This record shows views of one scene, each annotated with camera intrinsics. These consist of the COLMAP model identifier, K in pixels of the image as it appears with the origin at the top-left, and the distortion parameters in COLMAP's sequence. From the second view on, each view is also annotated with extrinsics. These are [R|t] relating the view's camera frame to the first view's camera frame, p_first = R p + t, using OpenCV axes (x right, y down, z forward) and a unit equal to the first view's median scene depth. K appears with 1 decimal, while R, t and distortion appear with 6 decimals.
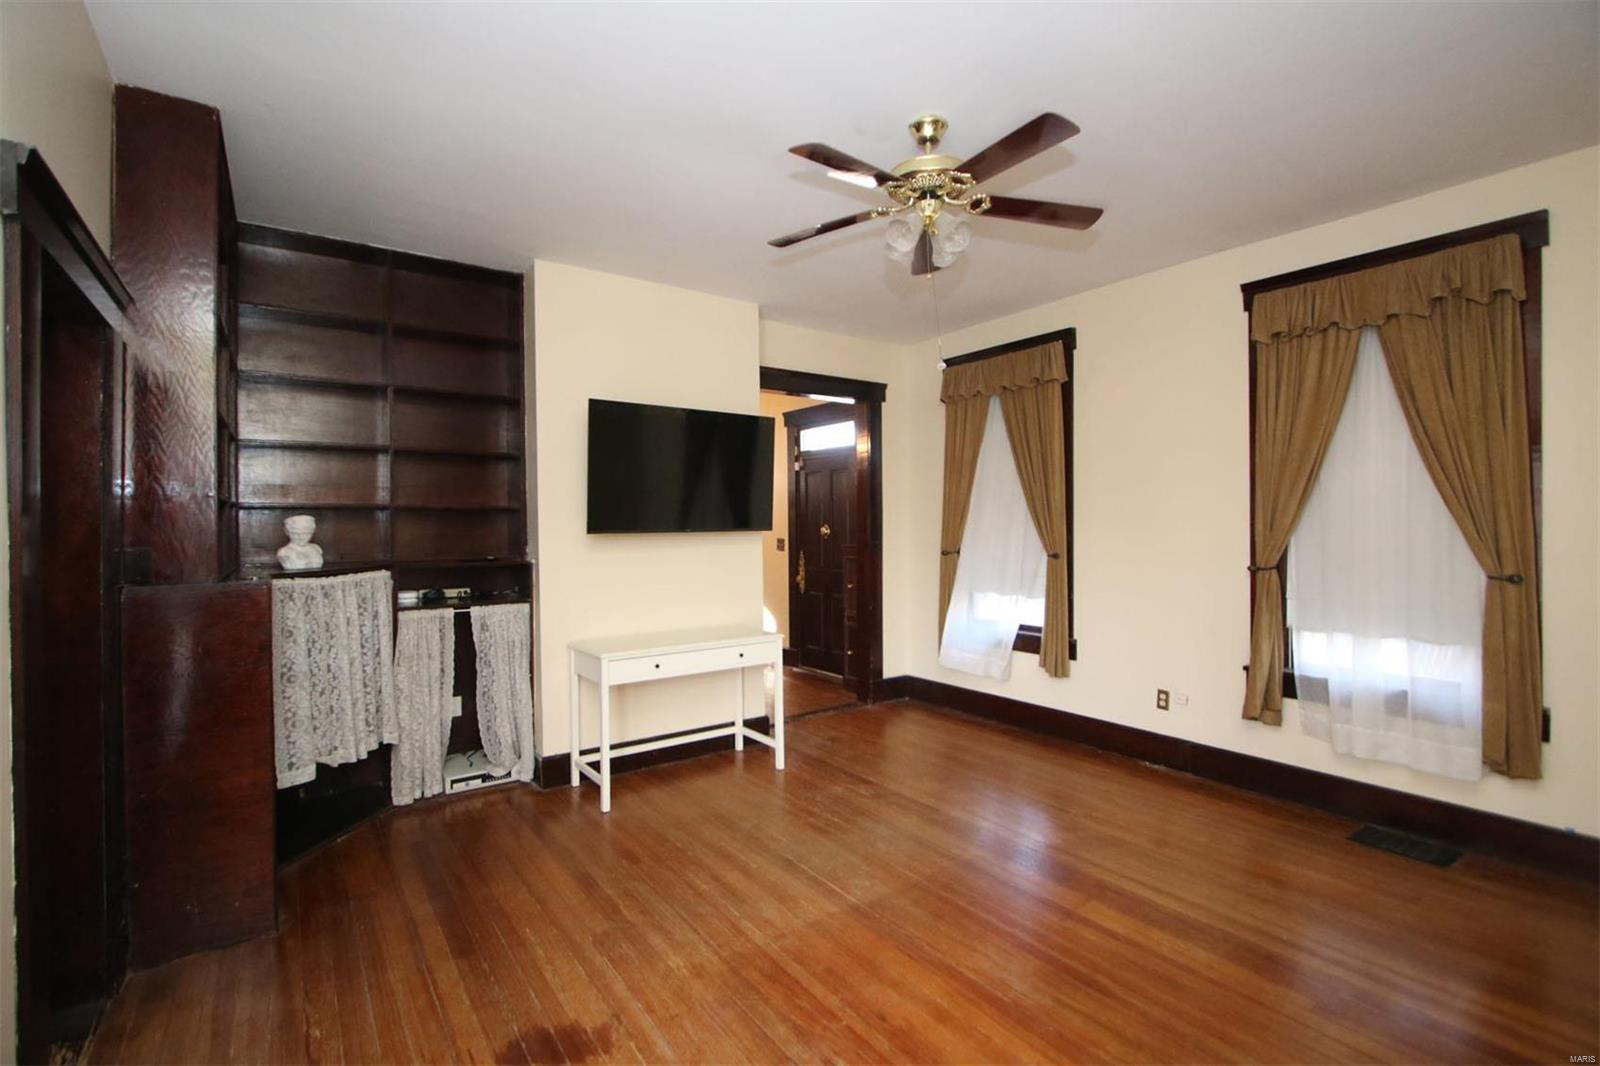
lens RADIAL K [[691.4, 0, 844.9], [0, 691.4, 526.7], [0, 0, 1]] dist [-0.018024, 0.000110]
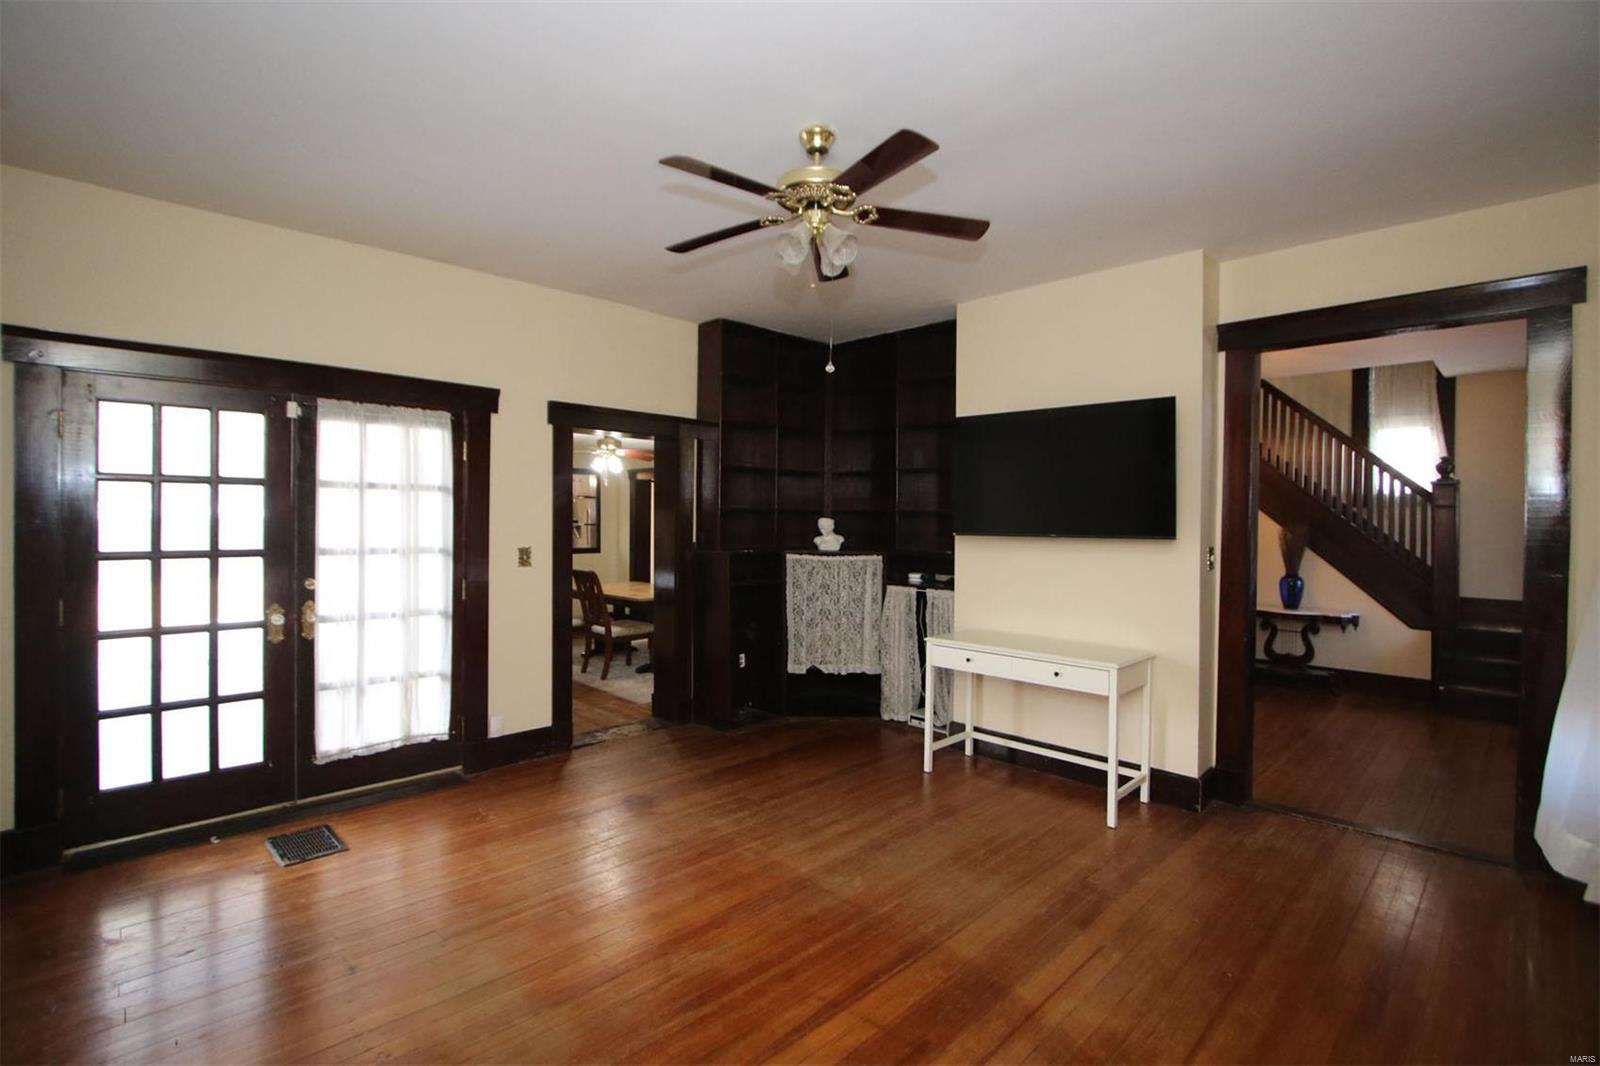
lens RADIAL K [[730.3, 0, 786.0], [0, 730.3, 528.5], [0, 0, 1]] dist [-0.010448, 0.000467]
pose [[0.152717, 0.022693, -0.988009, 0.938138], [-0.016026, 0.999662, 0.020484, -0.025608], [0.988140, 0.012705, 0.153029, 0.634051]]
